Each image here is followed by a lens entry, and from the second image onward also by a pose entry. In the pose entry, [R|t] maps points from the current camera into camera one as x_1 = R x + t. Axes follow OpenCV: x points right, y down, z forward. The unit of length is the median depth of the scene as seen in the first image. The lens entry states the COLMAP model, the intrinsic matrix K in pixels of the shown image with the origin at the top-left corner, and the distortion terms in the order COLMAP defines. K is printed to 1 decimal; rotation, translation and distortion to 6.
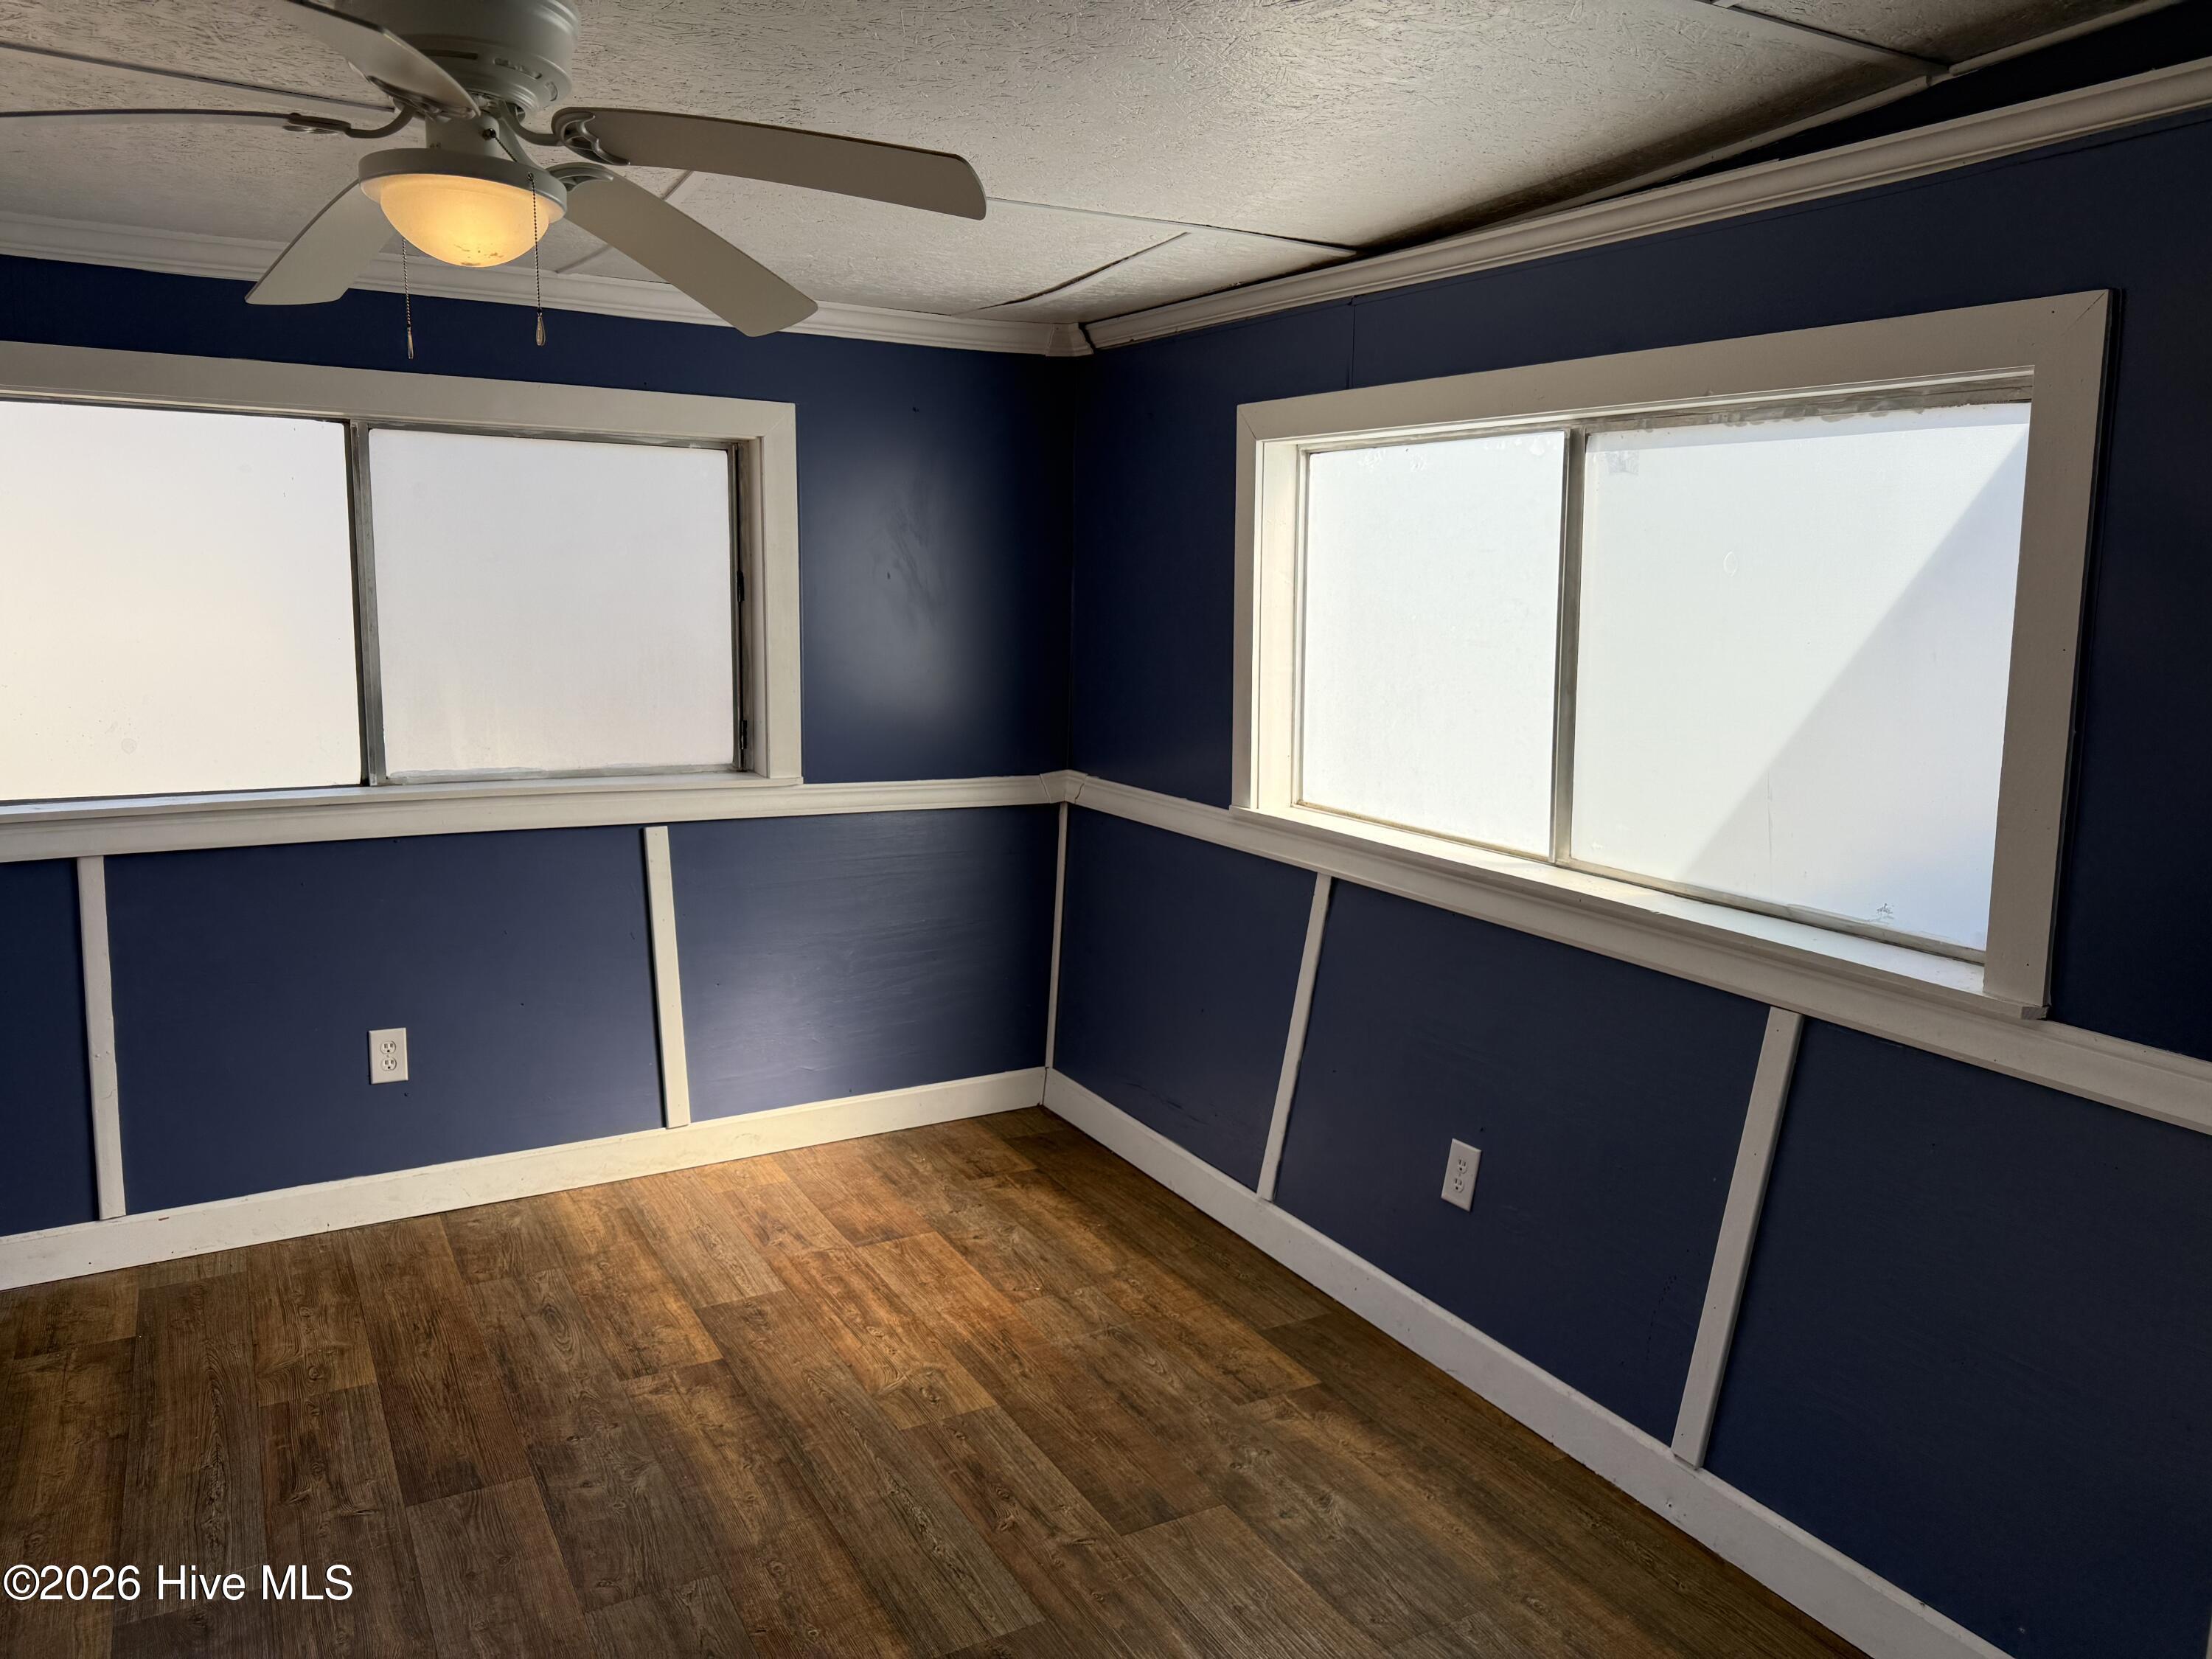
lens RADIAL K [[1560.1, 0, 1096.1], [0, 1560.1, 836.8], [0, 0, 1]] dist [0.028469, -0.033930]
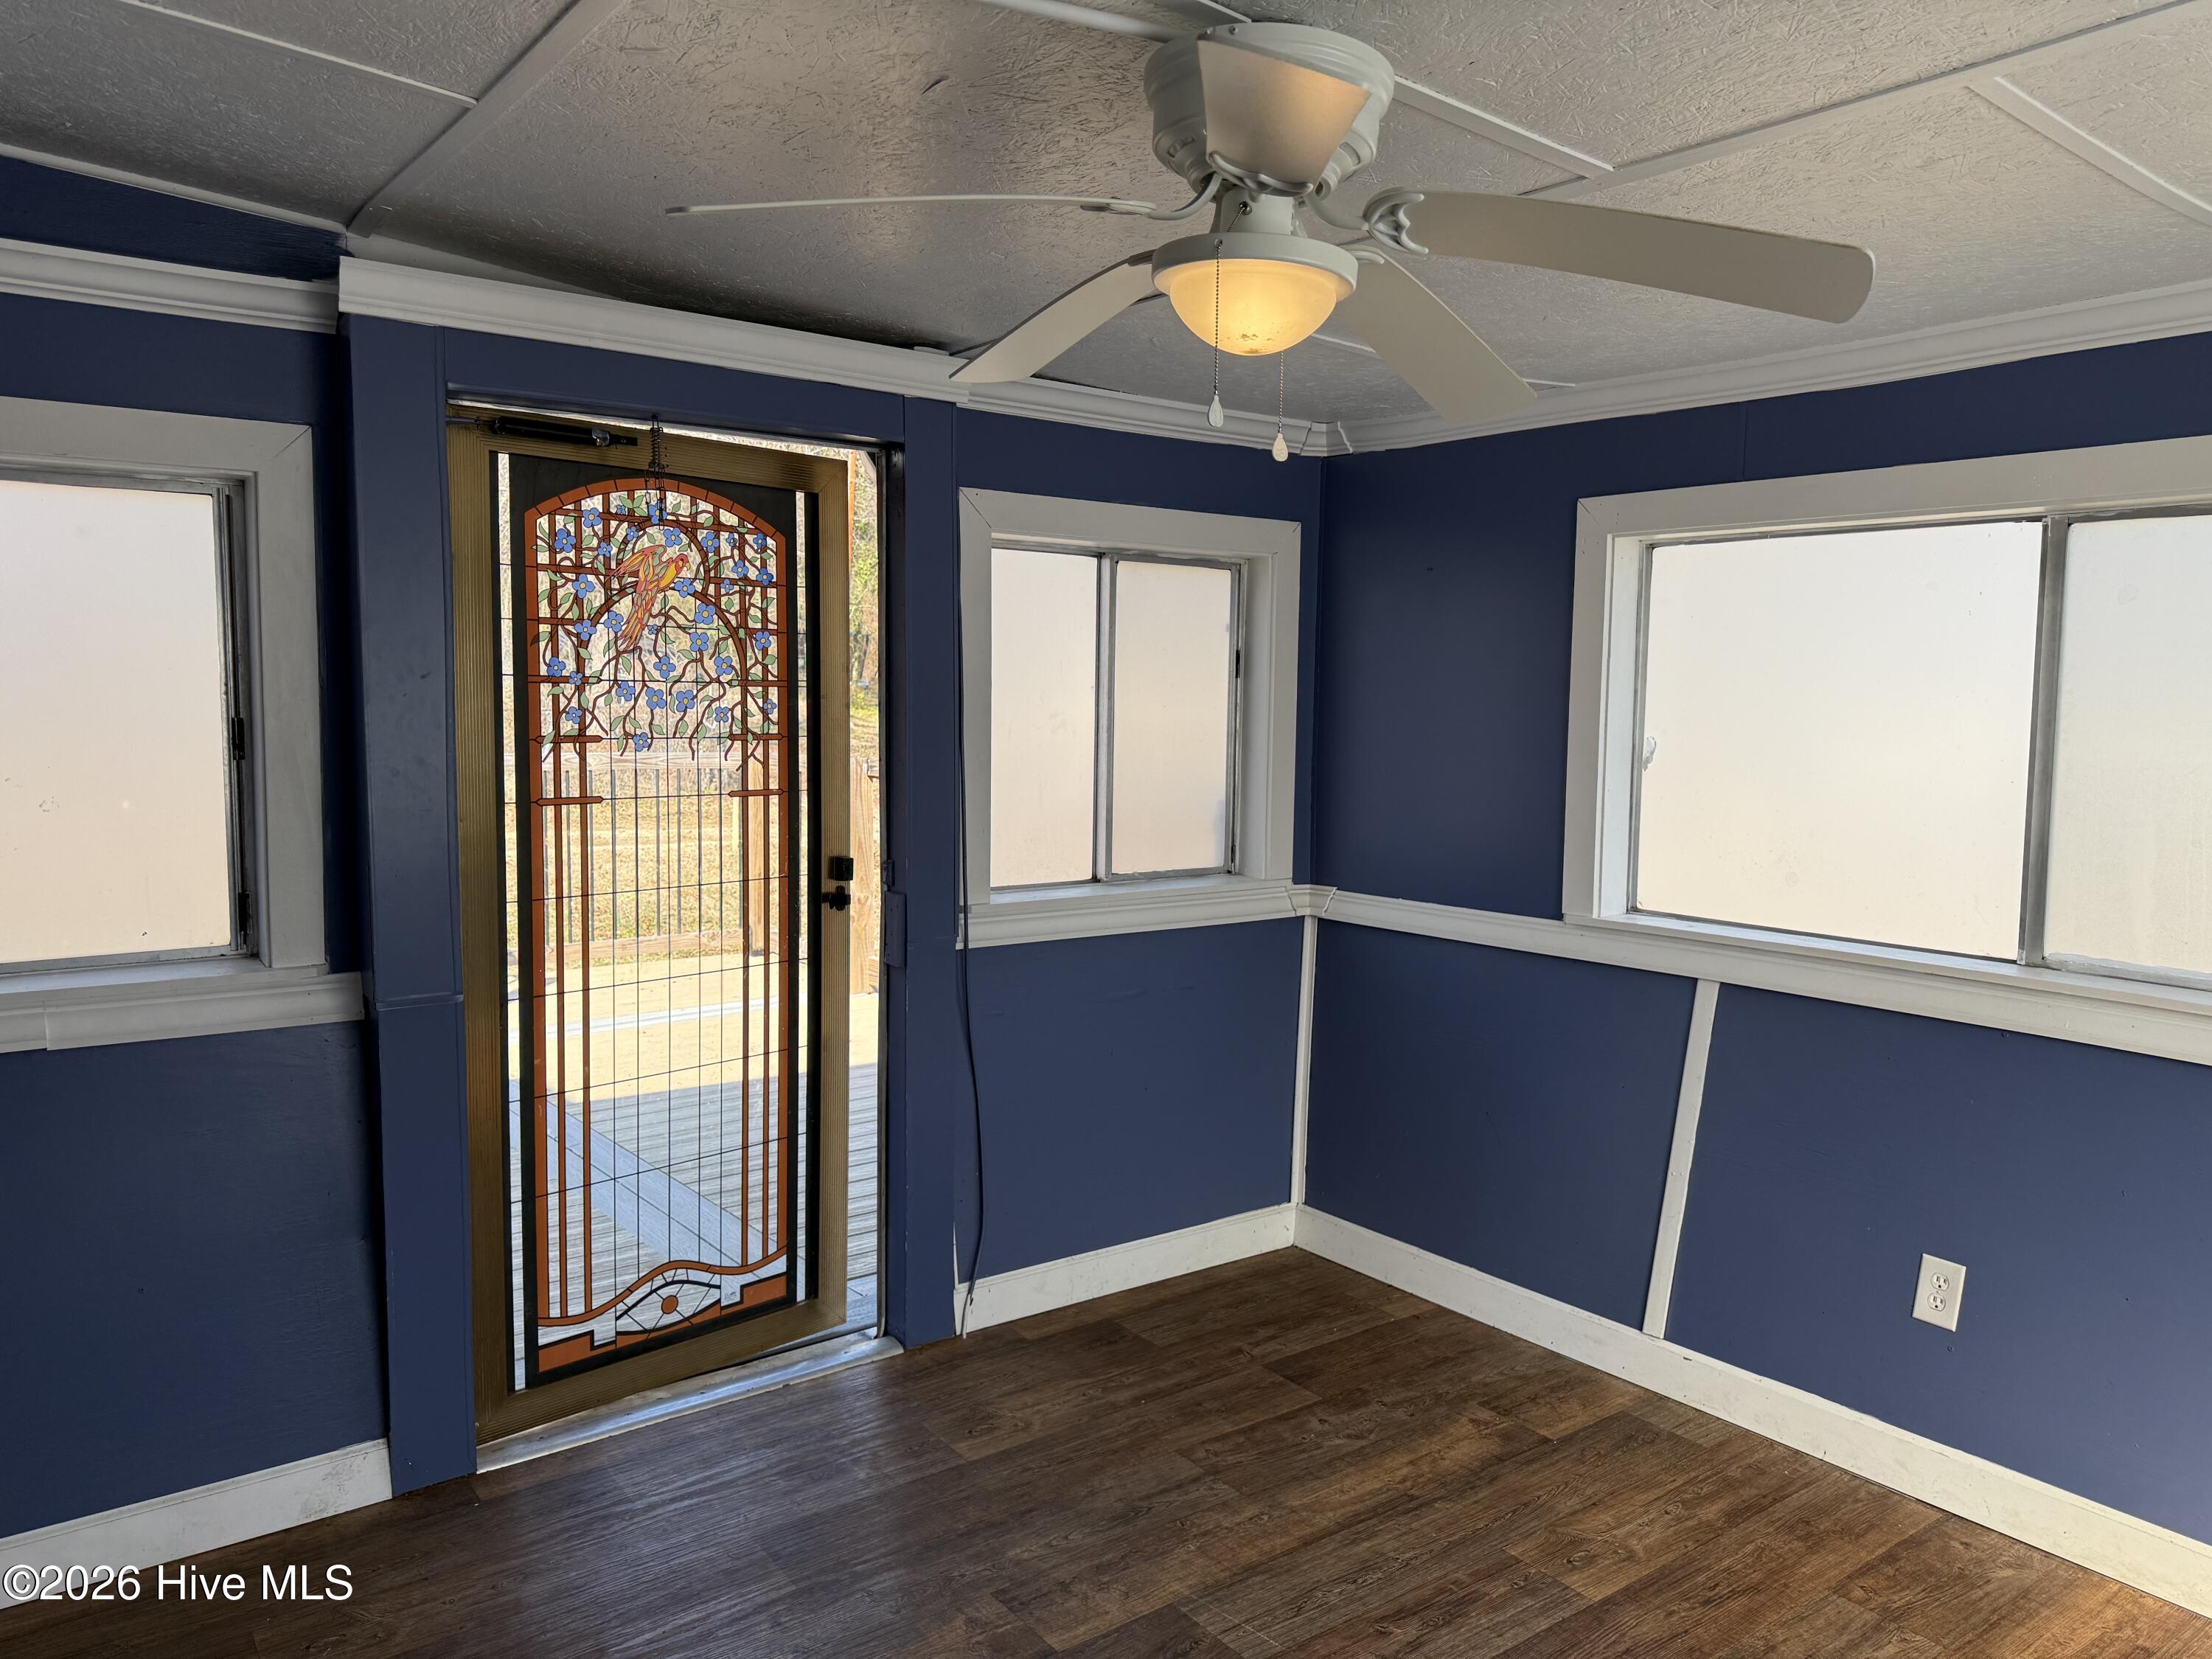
lens RADIAL K [[1560.1, 0, 1096.1], [0, 1560.1, 836.8], [0, 0, 1]] dist [0.028469, -0.033930]
pose [[0.117793, 0.077383, -0.990018, 0.305002], [-0.170517, 0.983728, 0.056603, -0.068608], [0.978289, 0.162148, 0.129072, 0.468371]]
